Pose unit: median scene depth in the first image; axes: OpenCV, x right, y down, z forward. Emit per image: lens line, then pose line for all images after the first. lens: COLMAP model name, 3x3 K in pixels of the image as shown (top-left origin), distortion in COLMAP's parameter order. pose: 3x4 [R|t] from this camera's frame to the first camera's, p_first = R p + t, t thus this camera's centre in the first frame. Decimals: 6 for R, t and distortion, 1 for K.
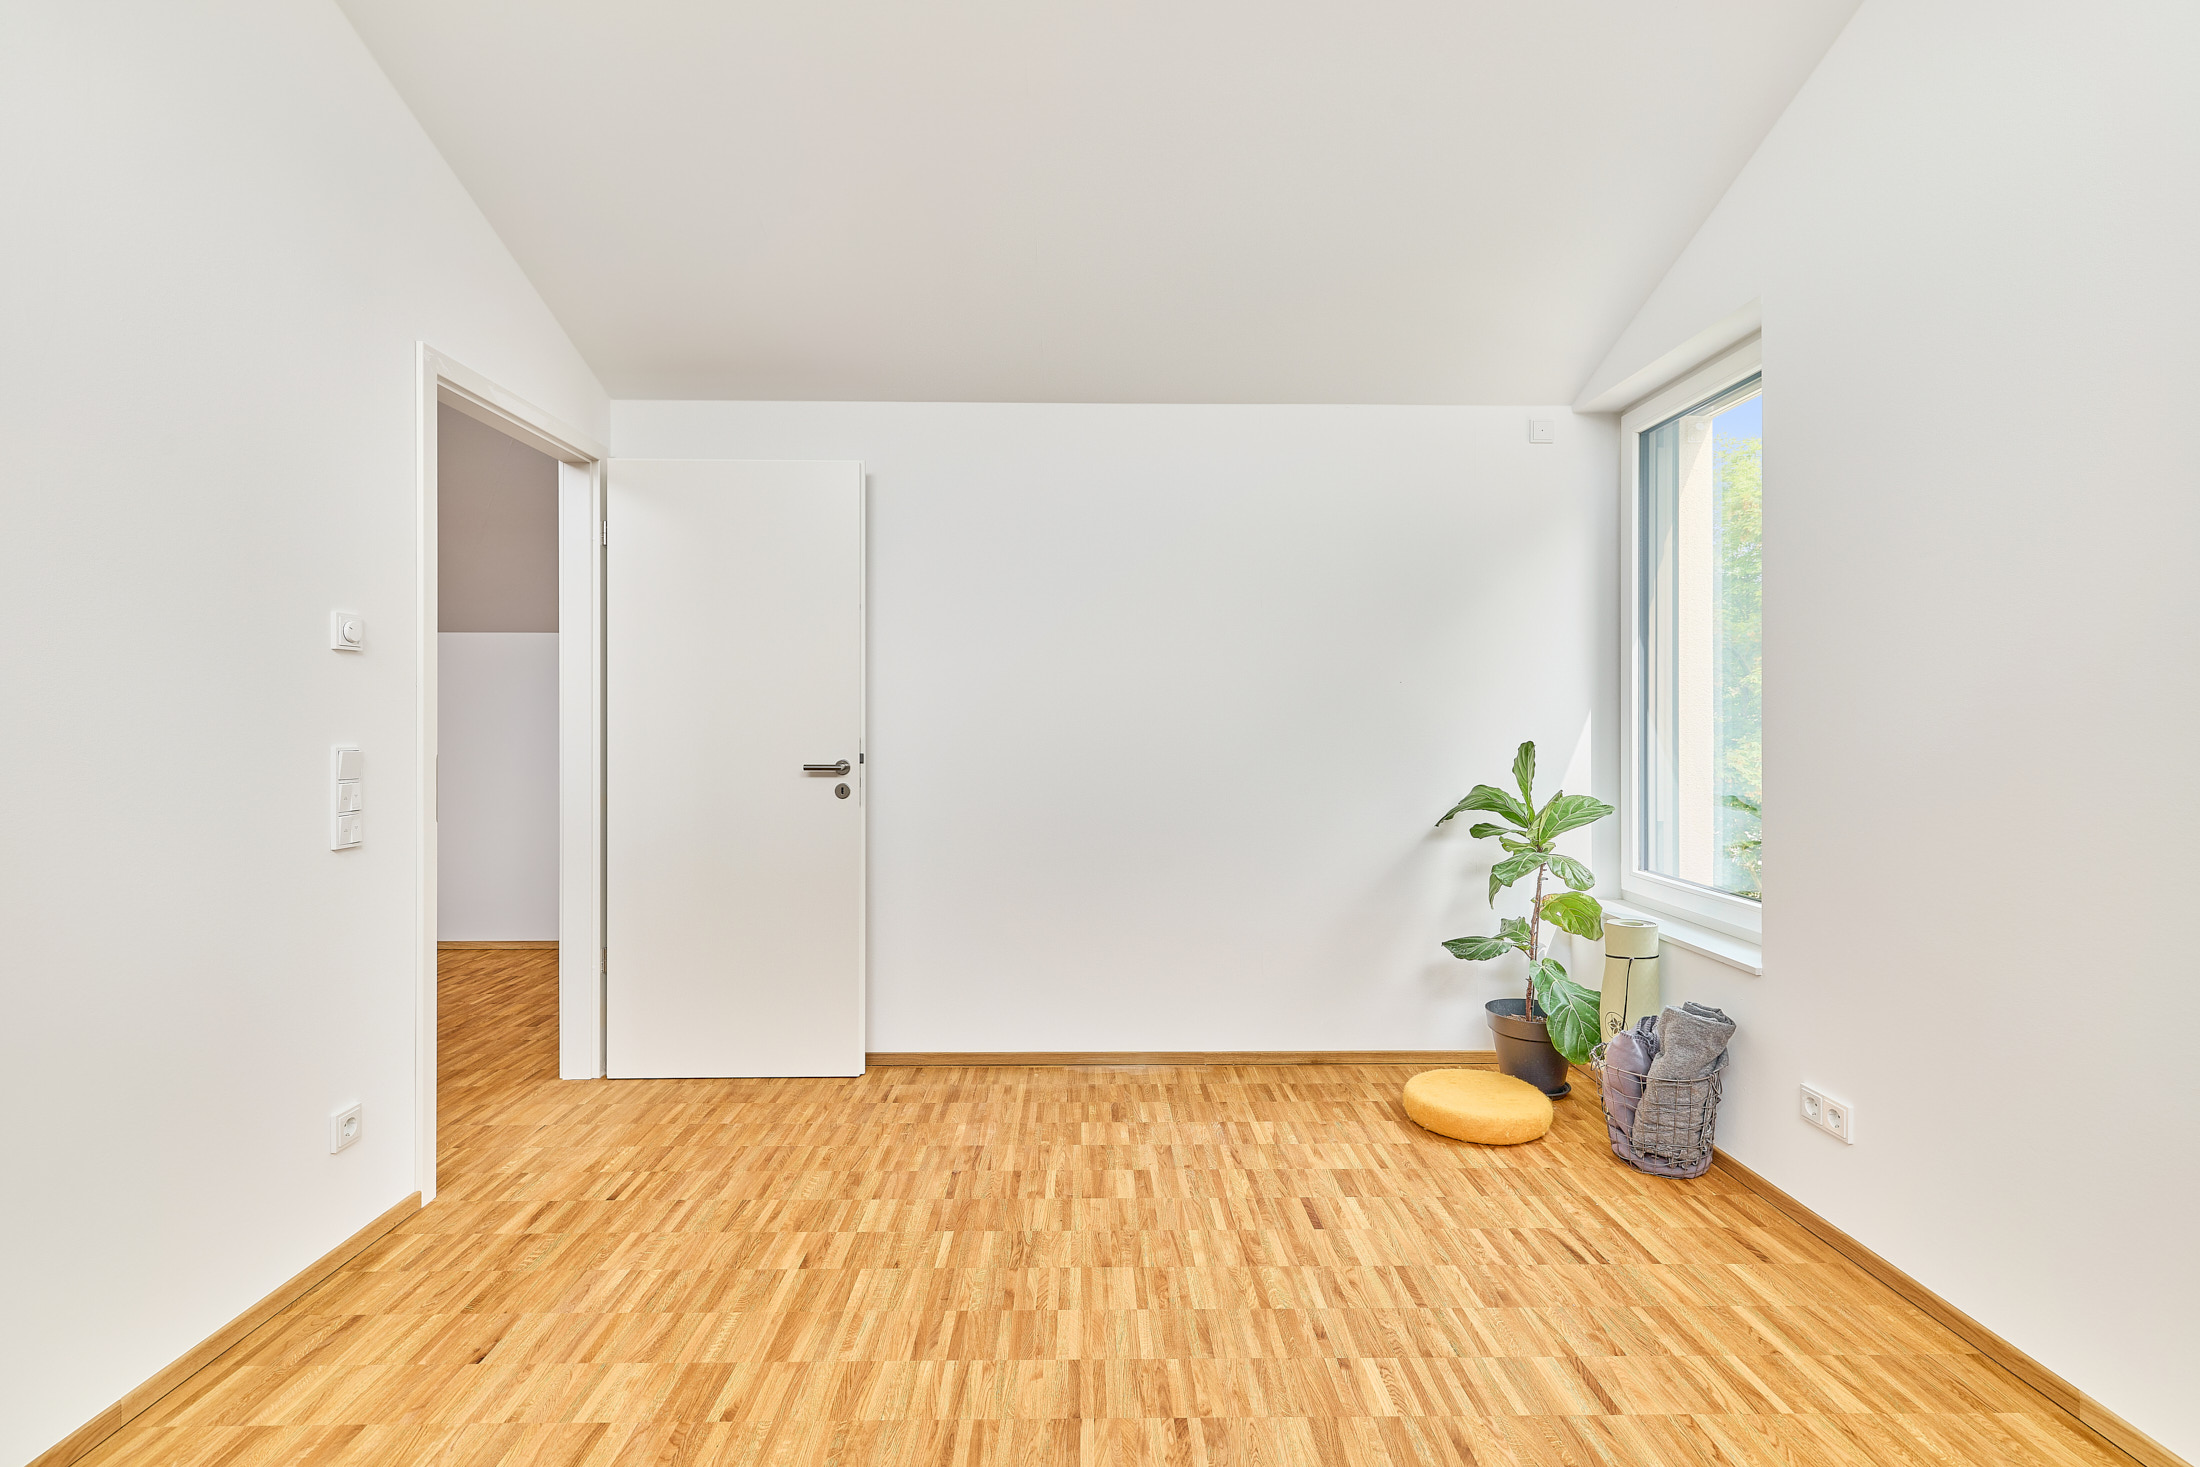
lens RADIAL K [[992.6, 0, 1091.5], [0, 992.6, 725.9], [0, 0, 1]] dist [0.004382, 0.000306]
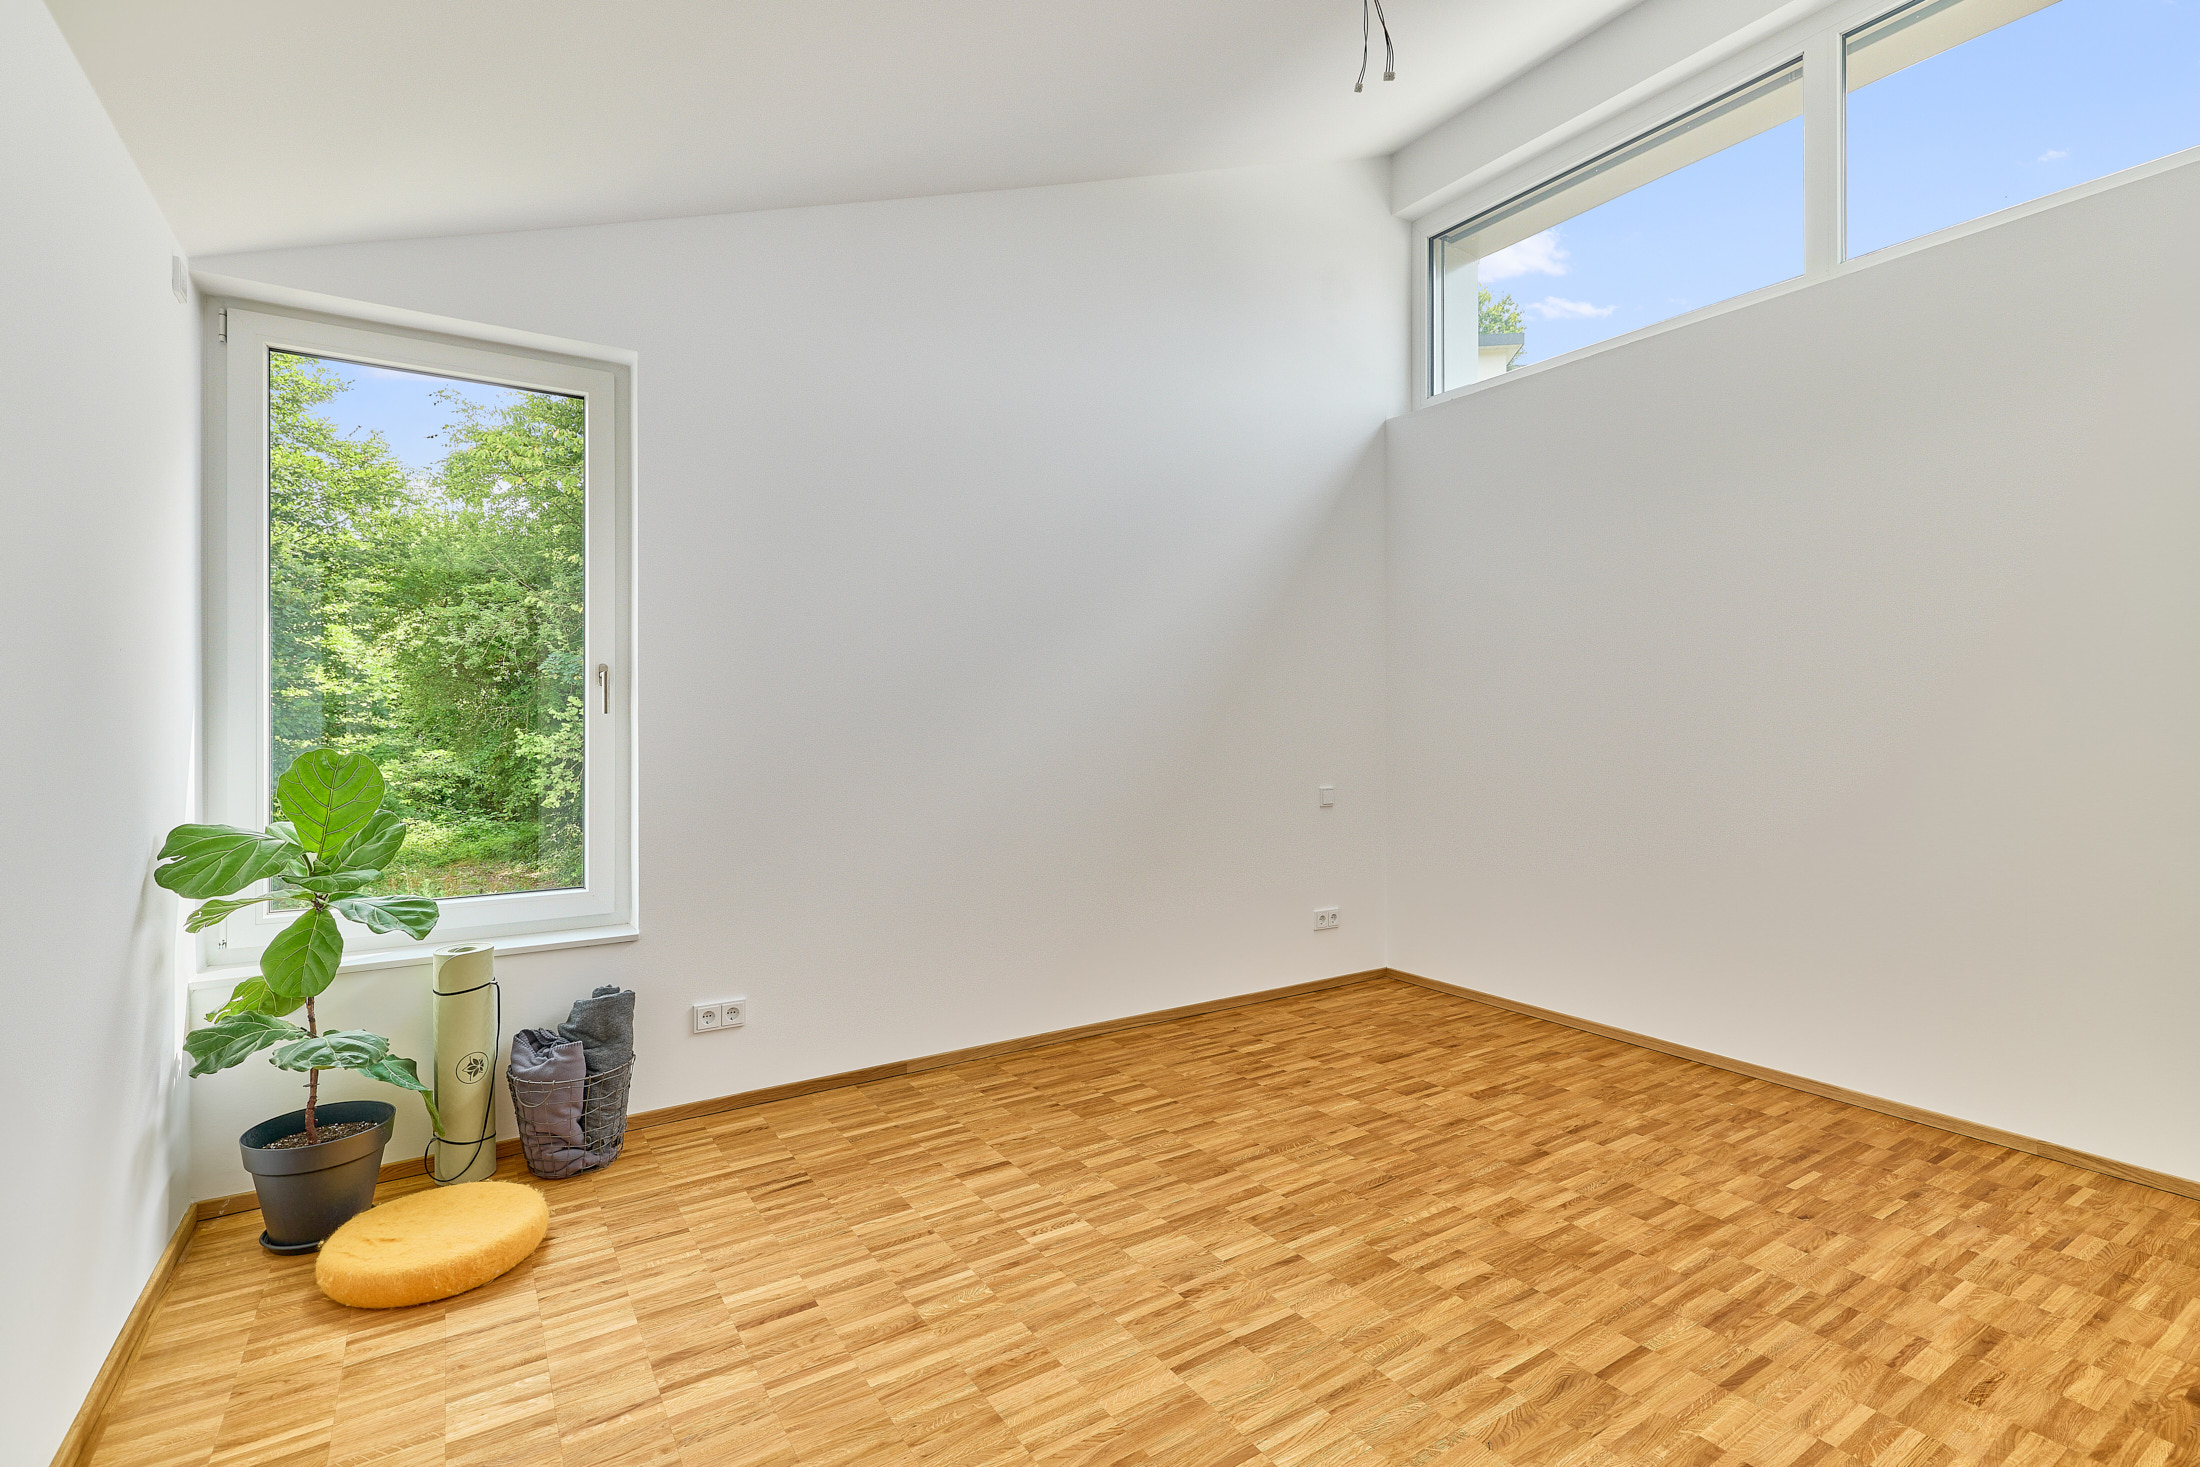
lens RADIAL K [[992.6, 0, 1088.1], [0, 992.6, 721.5], [0, 0, 1]] dist [0.004382, 0.000306]
pose [[-0.522587, 0.000030, 0.852586, -0.646125], [0.004195, 0.999988, 0.002536, -0.007349], [-0.852576, 0.004902, -0.522580, 1.258646]]
